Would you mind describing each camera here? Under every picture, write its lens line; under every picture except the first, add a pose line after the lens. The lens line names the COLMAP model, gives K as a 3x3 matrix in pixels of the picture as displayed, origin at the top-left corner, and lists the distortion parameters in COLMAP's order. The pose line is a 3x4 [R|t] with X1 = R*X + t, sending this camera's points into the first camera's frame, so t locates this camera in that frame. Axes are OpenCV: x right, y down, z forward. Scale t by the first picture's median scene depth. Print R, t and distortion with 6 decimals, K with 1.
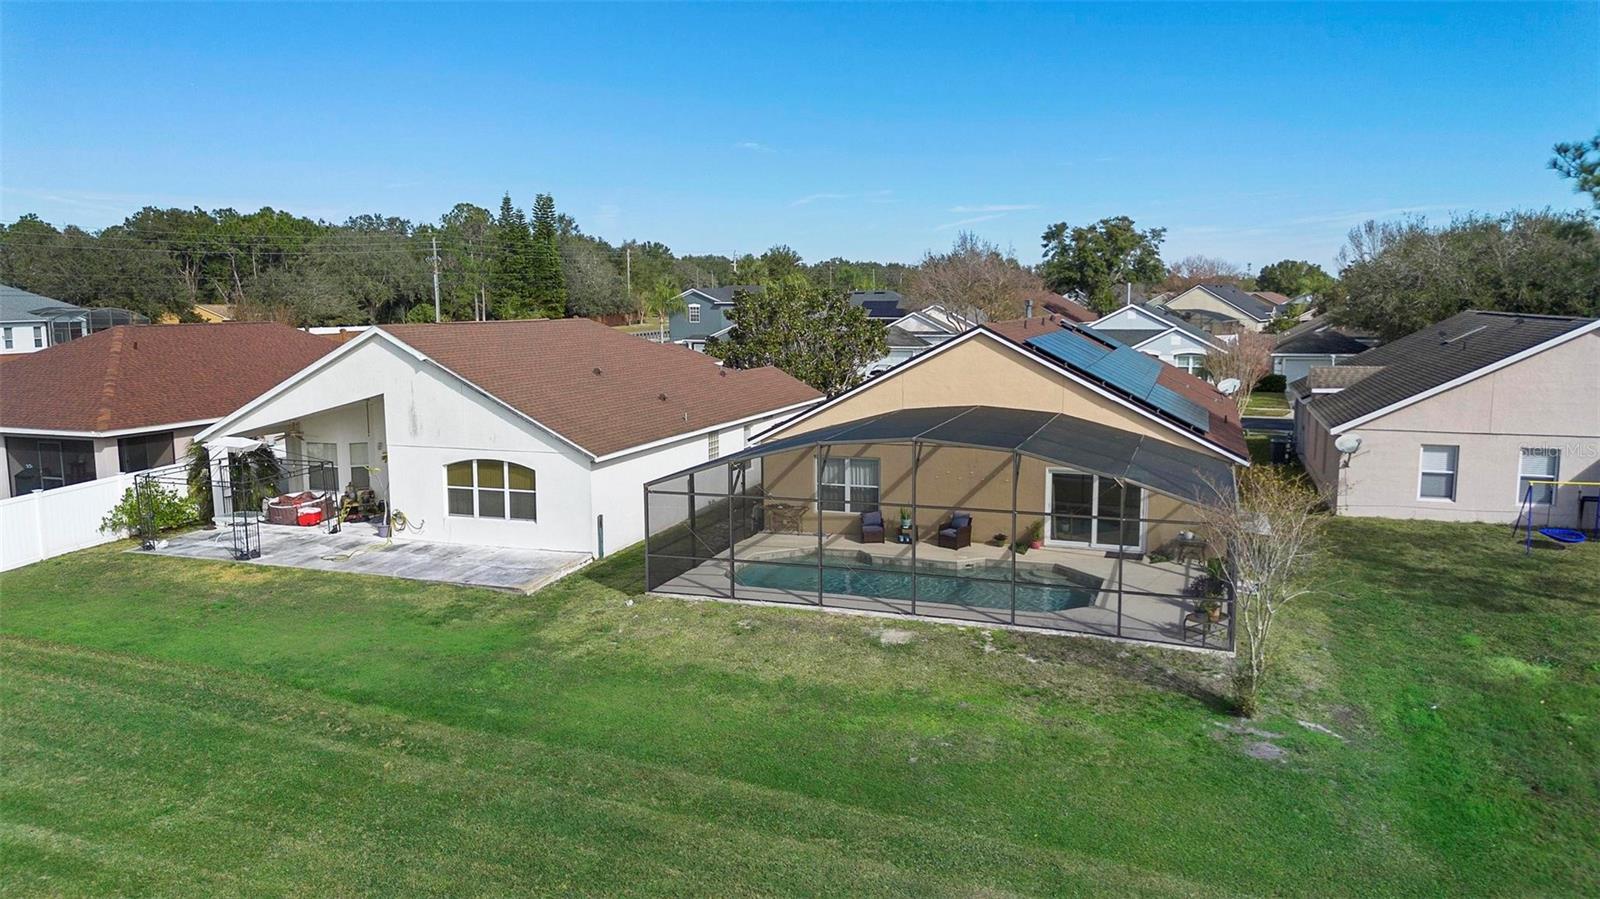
lens RADIAL K [[1132.2, 0, 803.3], [0, 1132.2, 439.0], [0, 0, 1]] dist [0.064124, -0.060167]
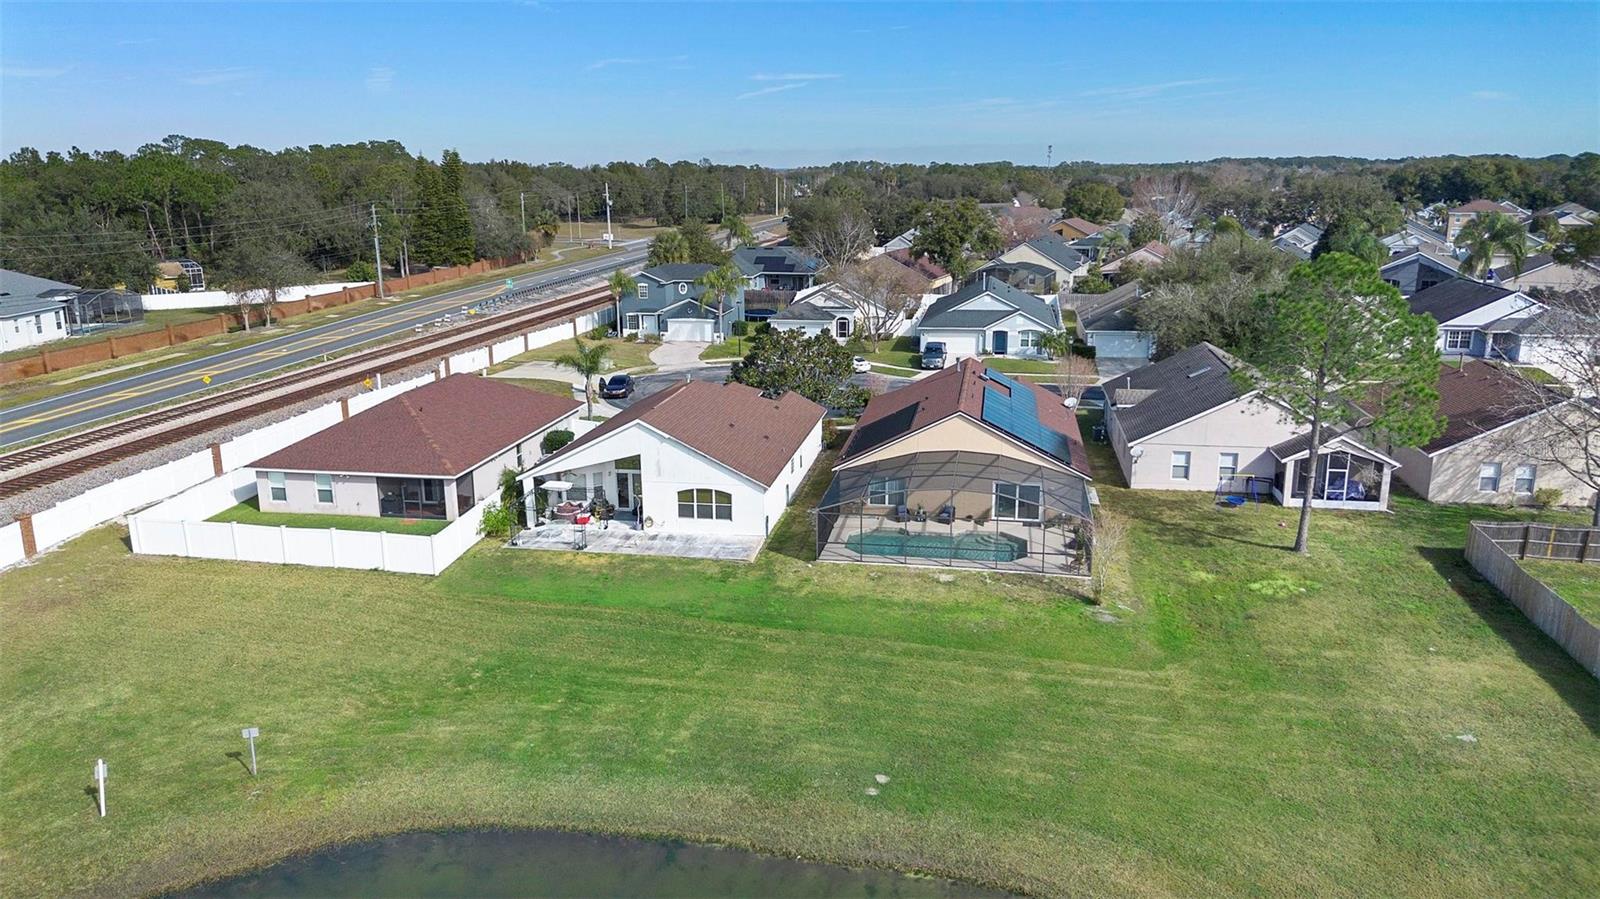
lens RADIAL K [[1132.2, 0, 794.9], [0, 1132.2, 438.6], [0, 0, 1]] dist [0.064124, -0.060167]
pose [[0.987690, -0.042120, 0.150644, -0.424584], [0.025783, 0.993729, 0.108800, -0.275324], [-0.154282, -0.103577, 0.982583, -0.884373]]
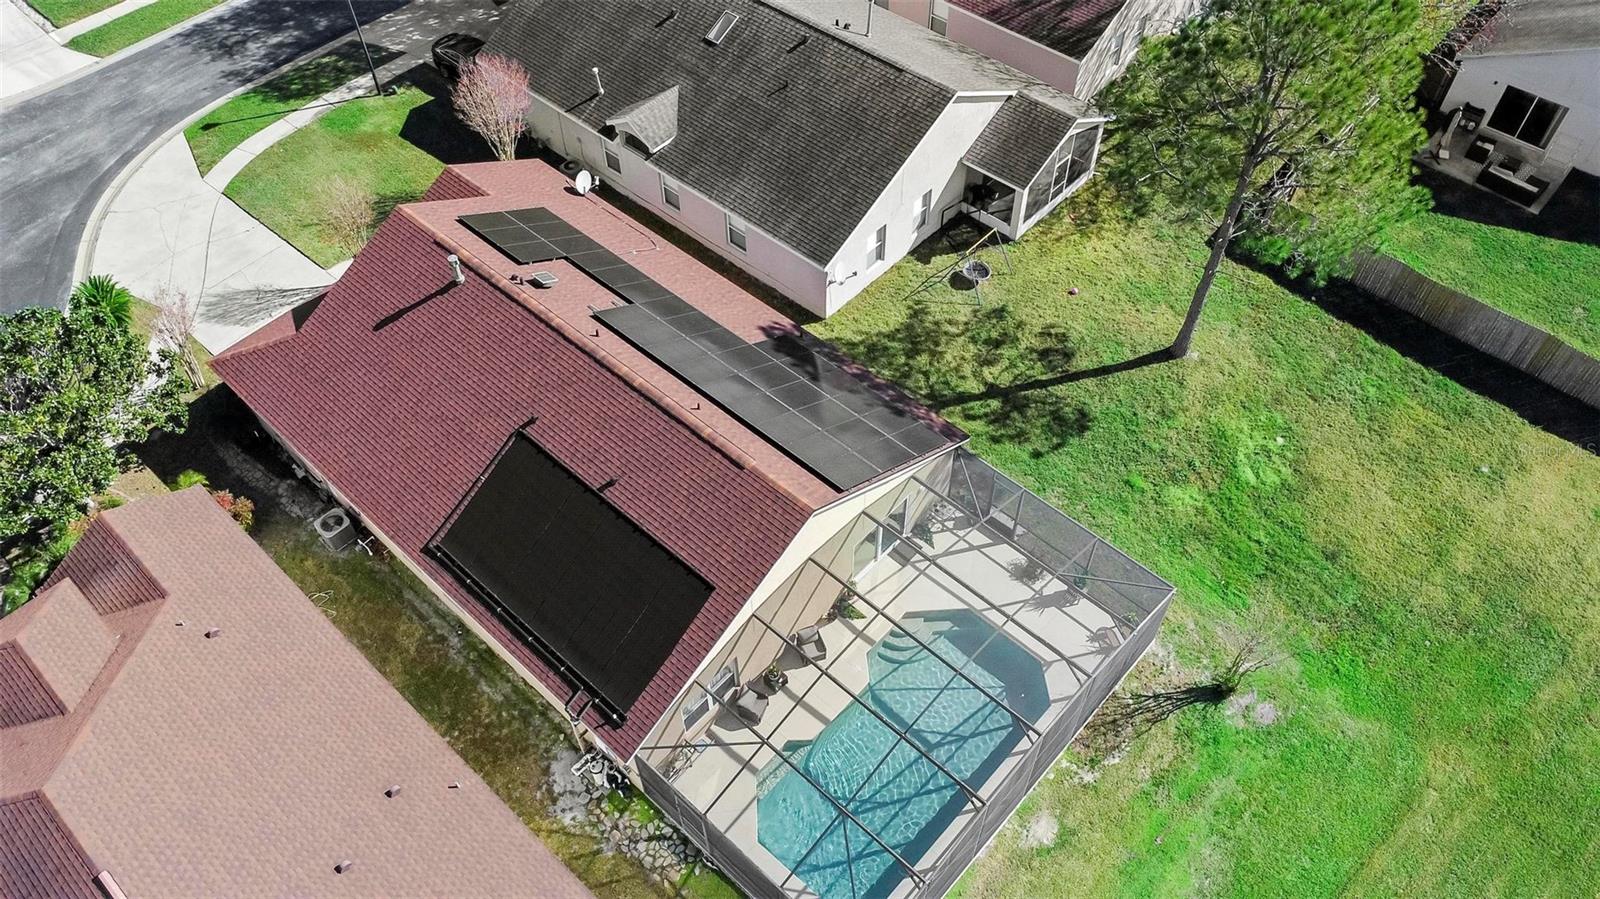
lens RADIAL K [[1151.9, 0, 796.5], [0, 1151.9, 454.7], [0, 0, 1]] dist [-0.024259, -0.010176]
pose [[0.395906, -0.720102, 0.569835, -0.345357], [0.128135, 0.657788, 0.742224, -0.822929], [-0.909307, -0.220836, 0.352692, 0.707188]]
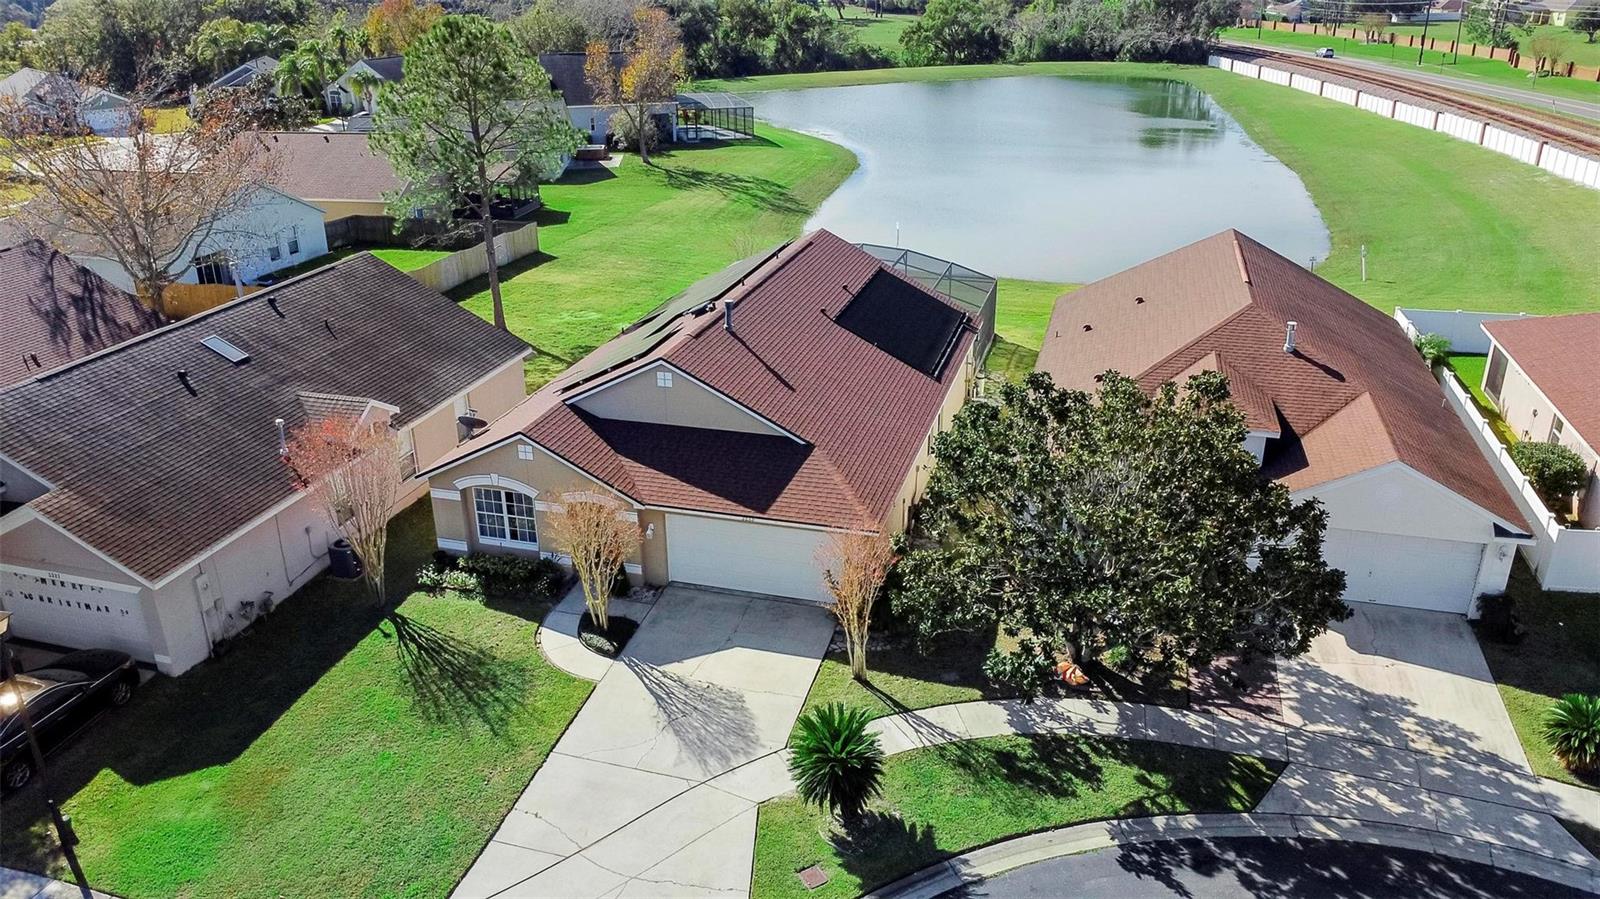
lens RADIAL K [[1151.9, 0, 803.8], [0, 1151.9, 451.3], [0, 0, 1]] dist [-0.024259, -0.010176]
pose [[-0.998300, 0.037083, -0.044968, 0.270738], [0.009249, 0.862517, 0.505944, -0.631830], [0.057548, 0.504668, -0.861393, 2.533254]]
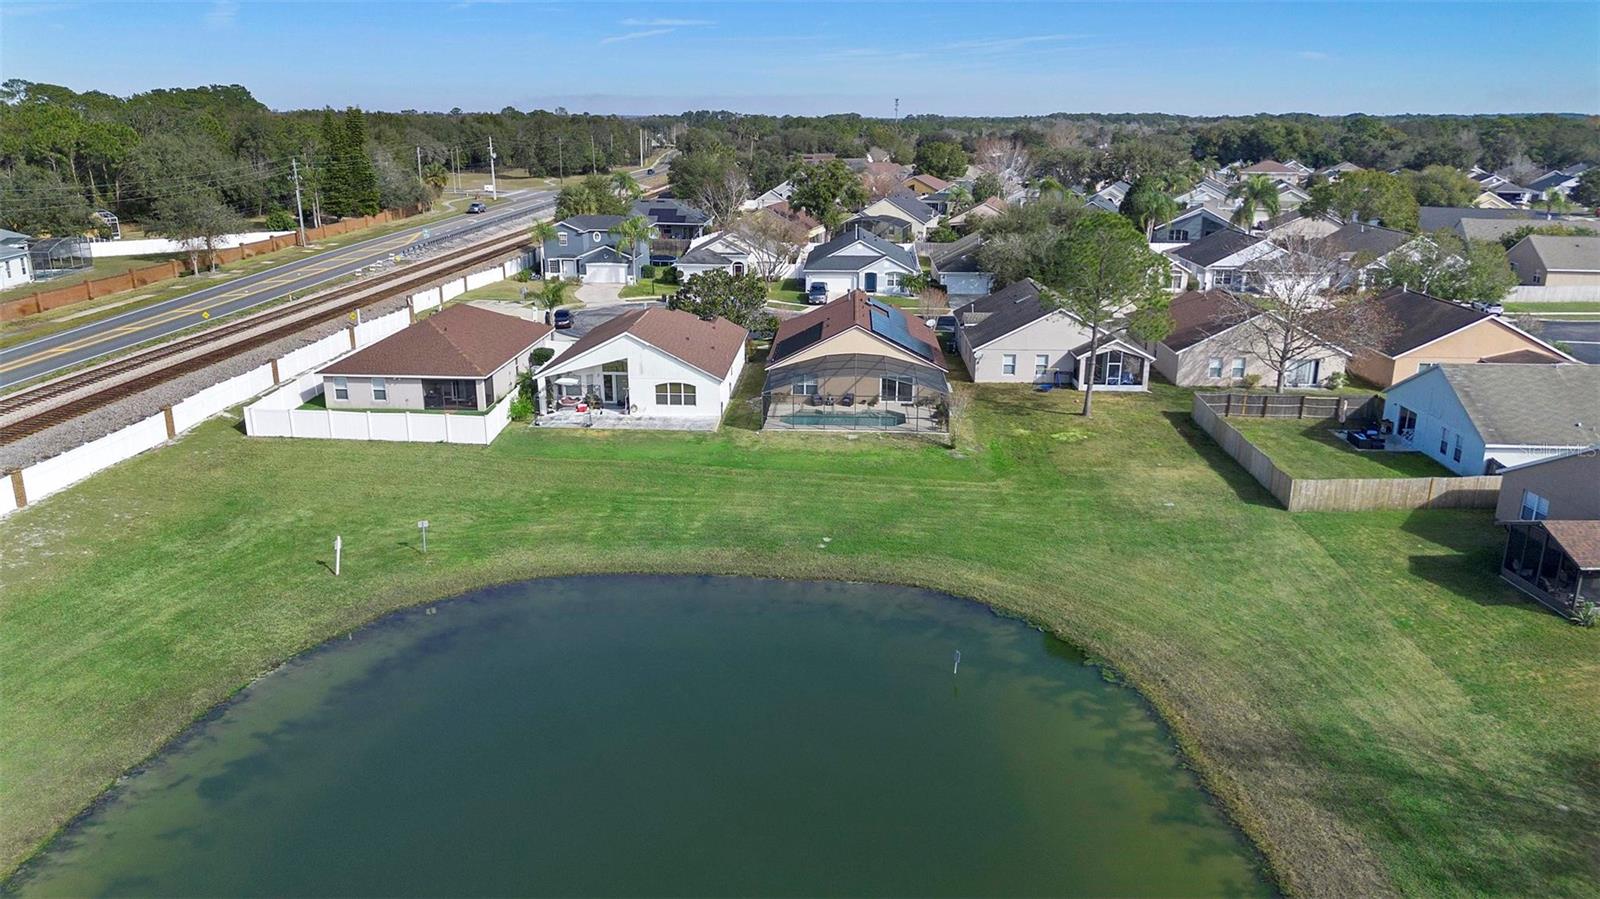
lens RADIAL K [[1132.2, 0, 788.5], [0, 1132.2, 448.5], [0, 0, 1]] dist [0.064124, -0.060167]
pose [[0.960770, -0.072507, 0.267699, -0.762016], [0.029215, 0.986310, 0.162294, -0.255315], [-0.275802, -0.148106, 0.949736, -1.606046]]
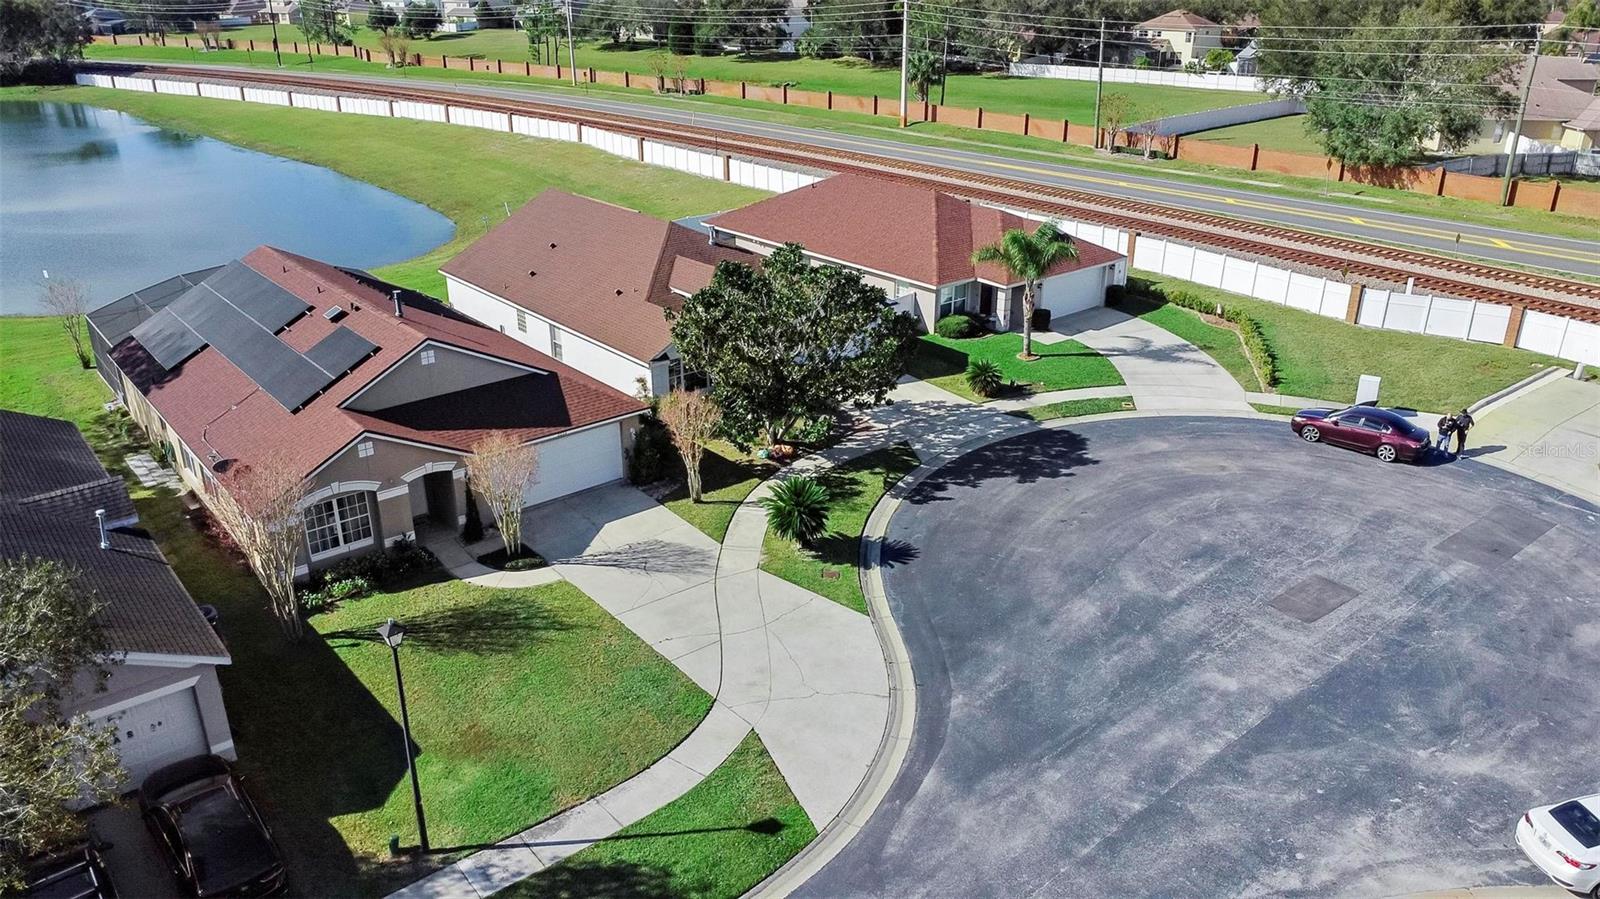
lens RADIAL K [[1151.9, 0, 794.4], [0, 1151.9, 446.5], [0, 0, 1]] dist [-0.024259, -0.010176]
pose [[-0.512996, 0.341131, -0.787696, 1.165888], [-0.105308, 0.885700, 0.452156, -0.664087], [0.851907, 0.314905, -0.418437, 2.449975]]
